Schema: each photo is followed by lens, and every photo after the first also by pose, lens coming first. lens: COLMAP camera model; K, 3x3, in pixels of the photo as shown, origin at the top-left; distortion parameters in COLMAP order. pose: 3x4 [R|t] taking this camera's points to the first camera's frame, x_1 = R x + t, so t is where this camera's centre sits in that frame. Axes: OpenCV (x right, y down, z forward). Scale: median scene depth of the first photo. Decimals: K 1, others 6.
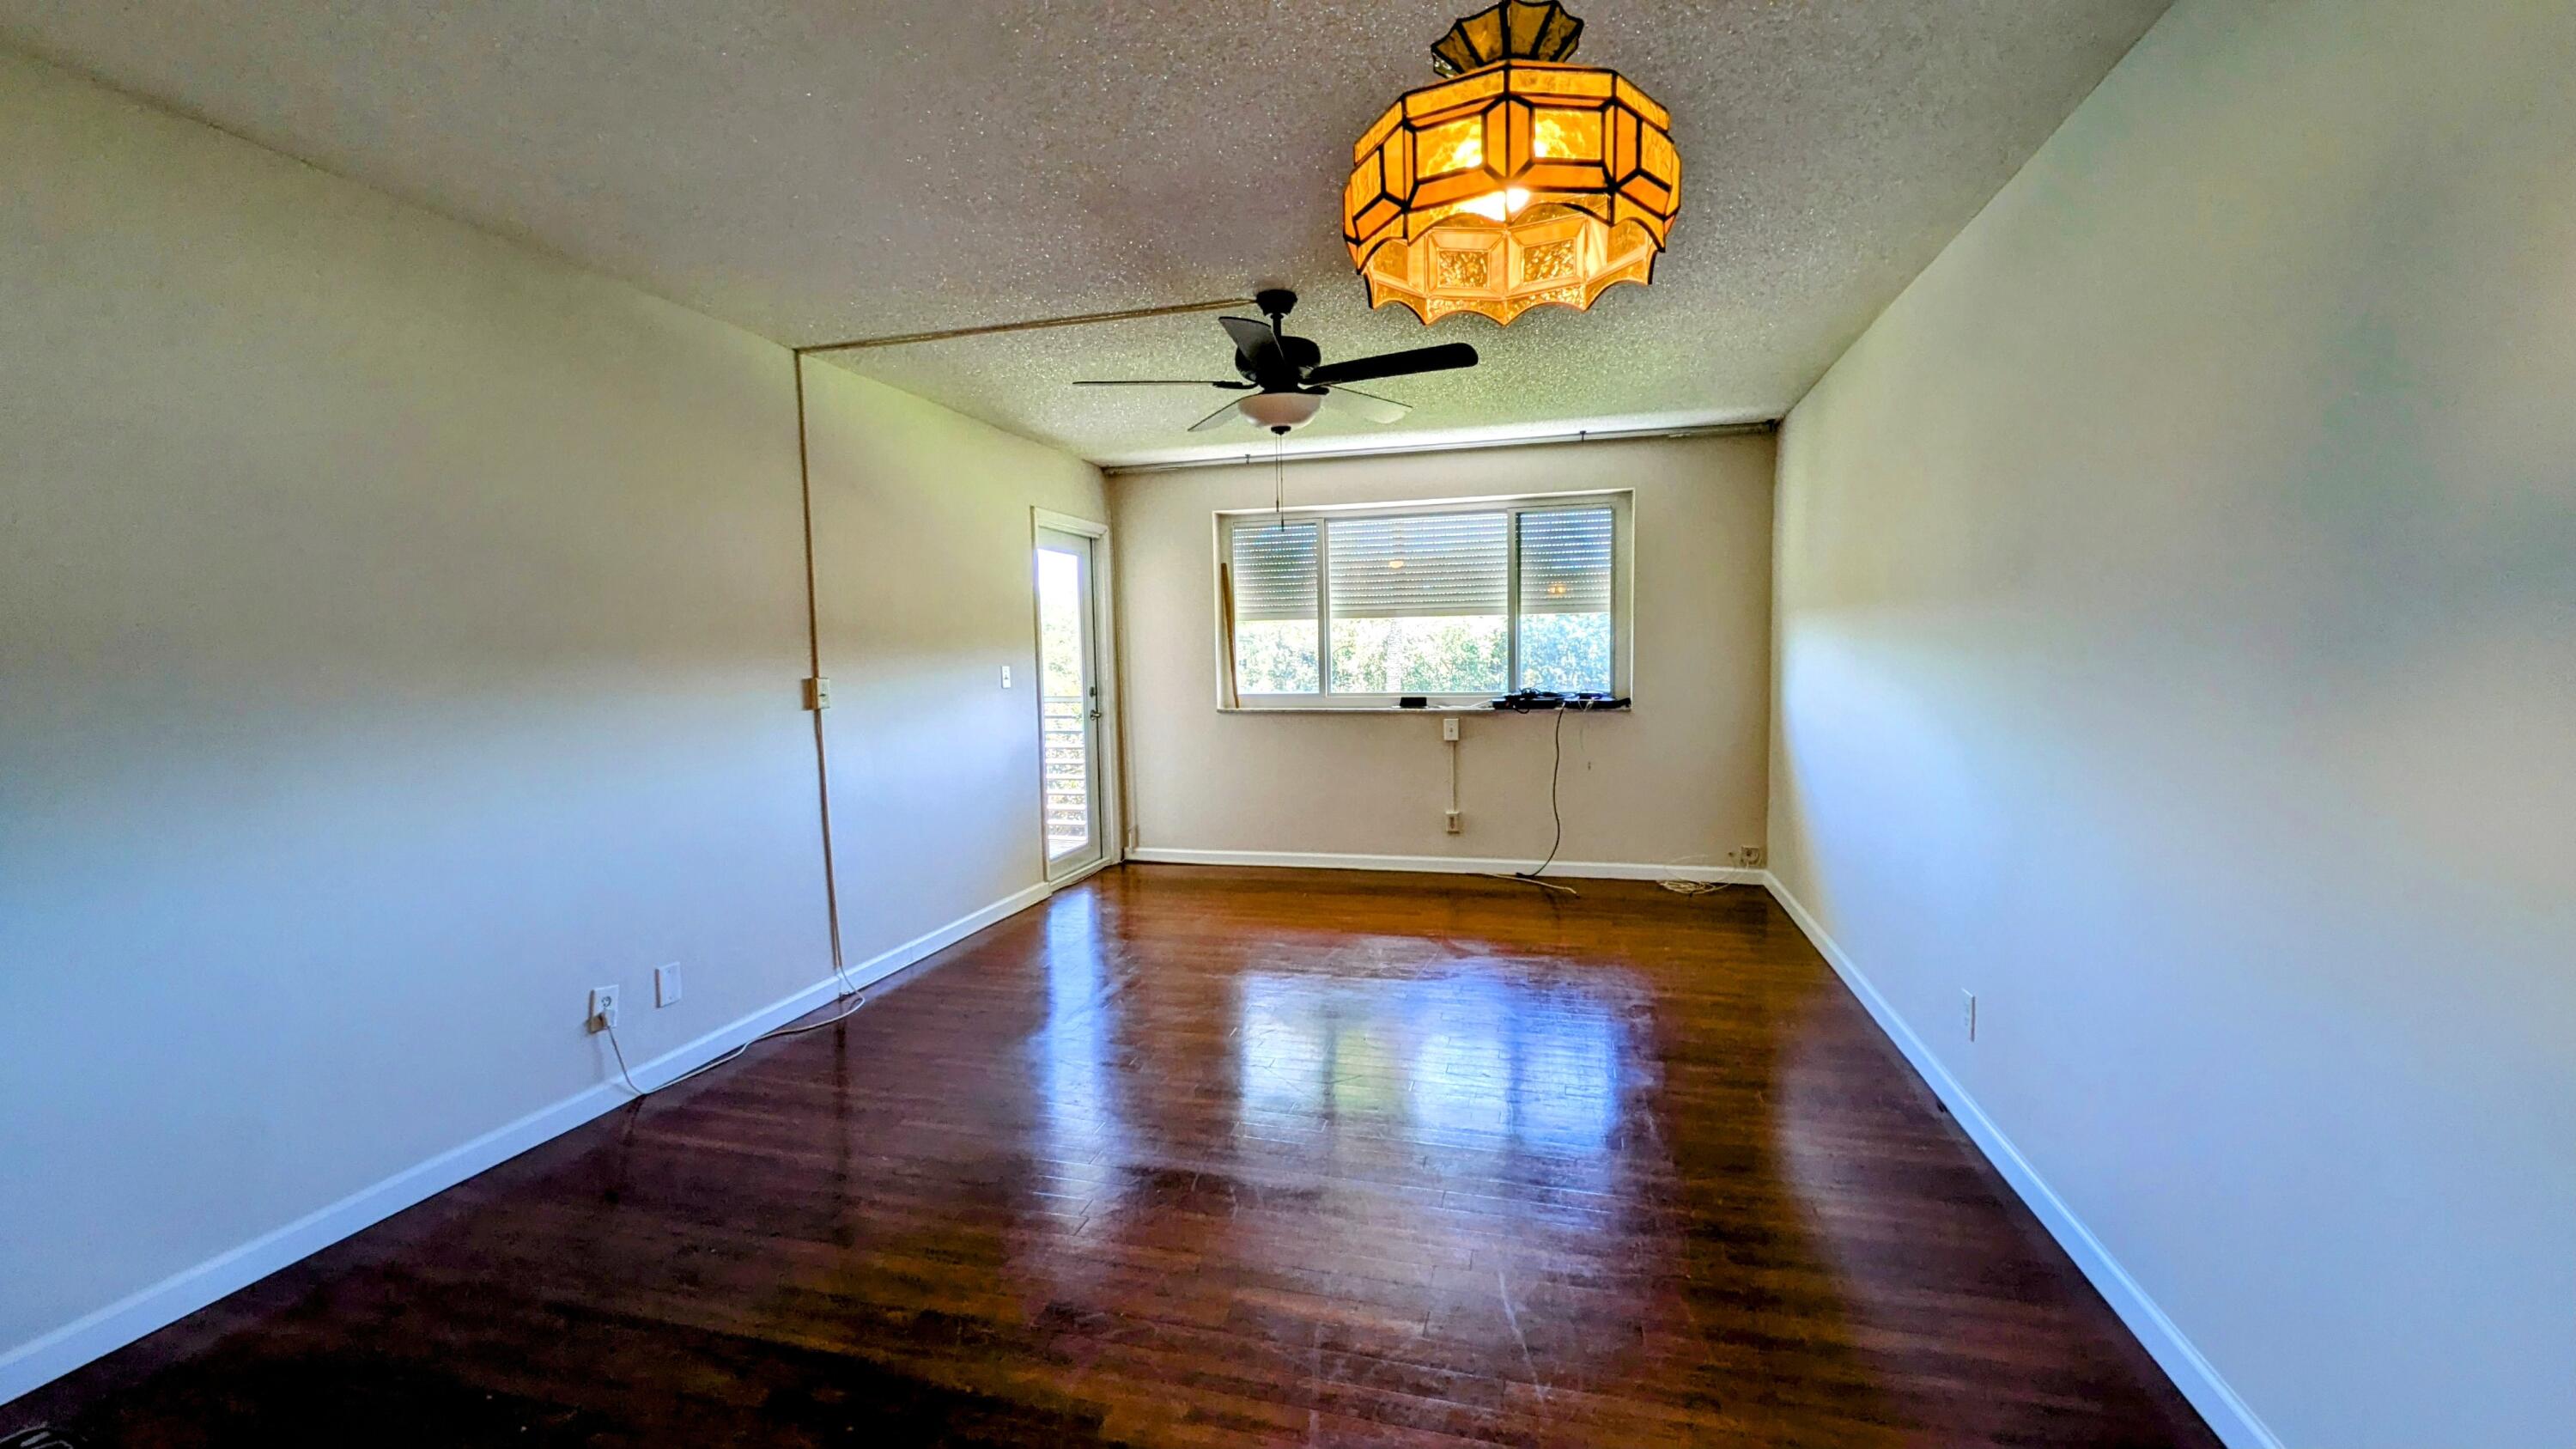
lens RADIAL K [[1005.3, 0, 1298.8], [0, 1005.3, 733.4], [0, 0, 1]] dist [0.000320, -0.000079]
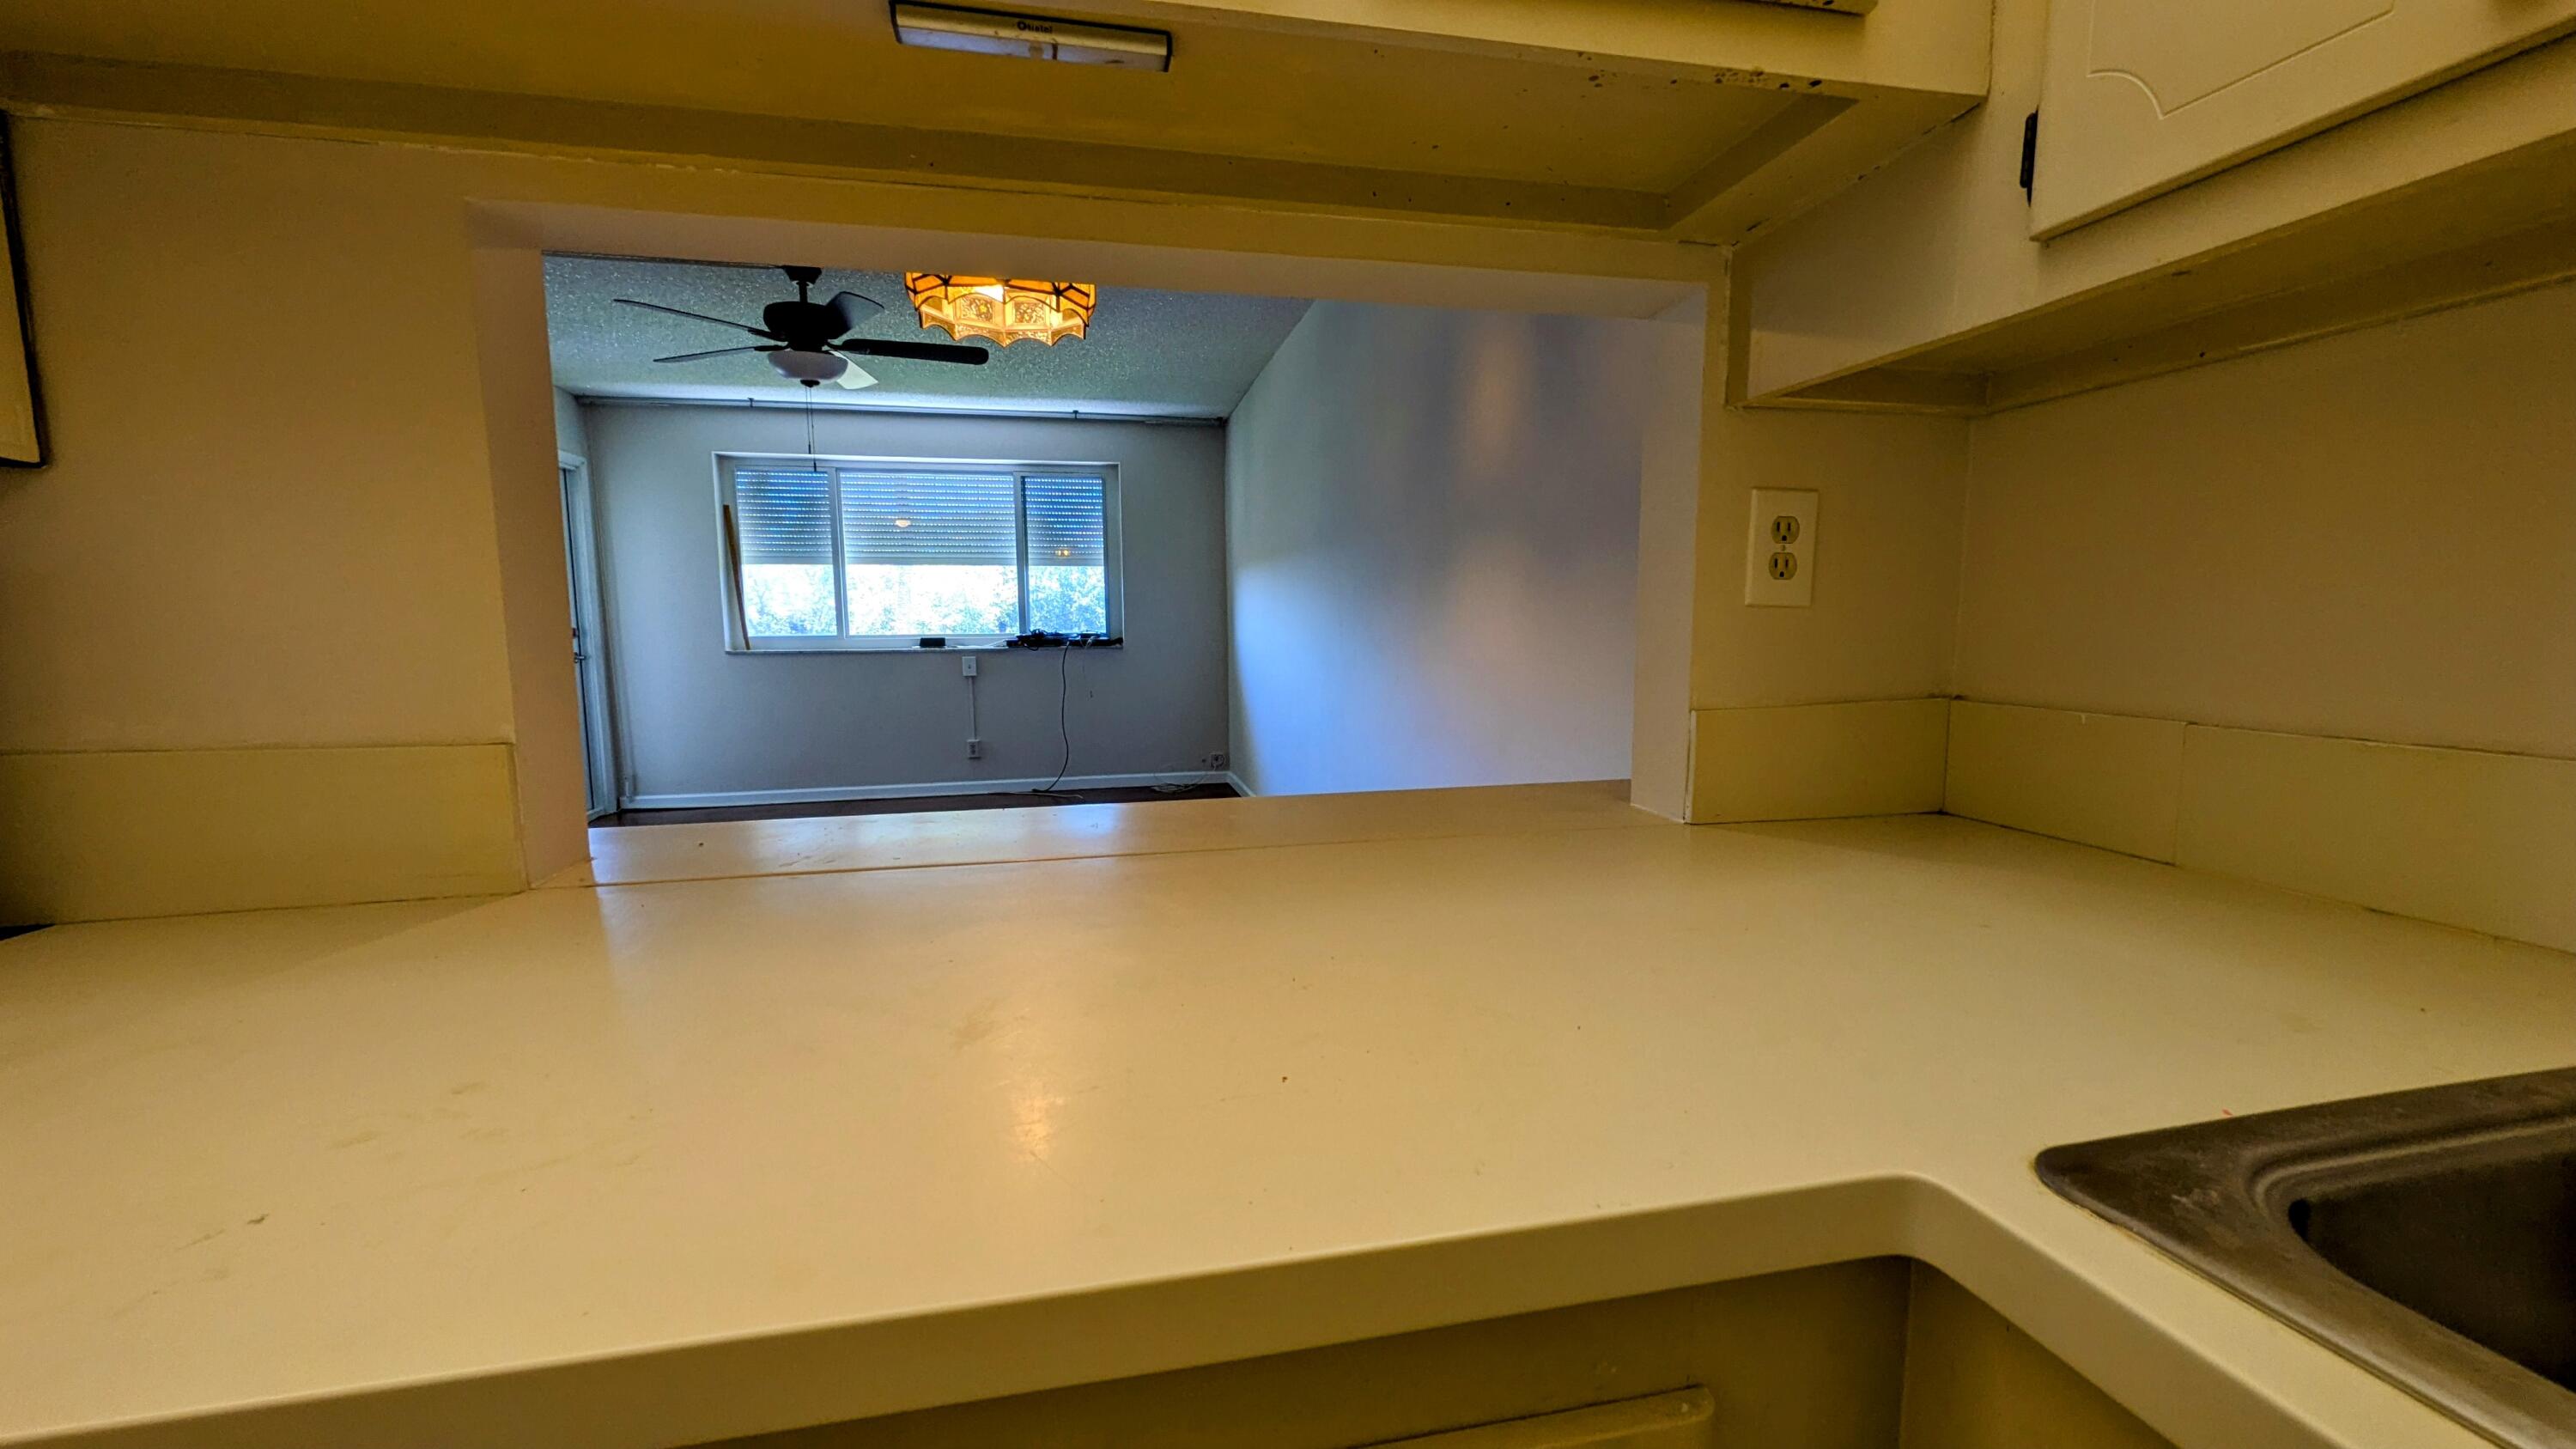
lens RADIAL K [[1005.3, 0, 1298.8], [0, 1005.3, 733.4], [0, 0, 1]] dist [0.000320, -0.000079]
pose [[0.890174, -0.039344, 0.453919, -0.034623], [0.028001, 0.999106, 0.031687, 0.047377], [-0.454760, -0.015497, 0.890479, -0.173942]]
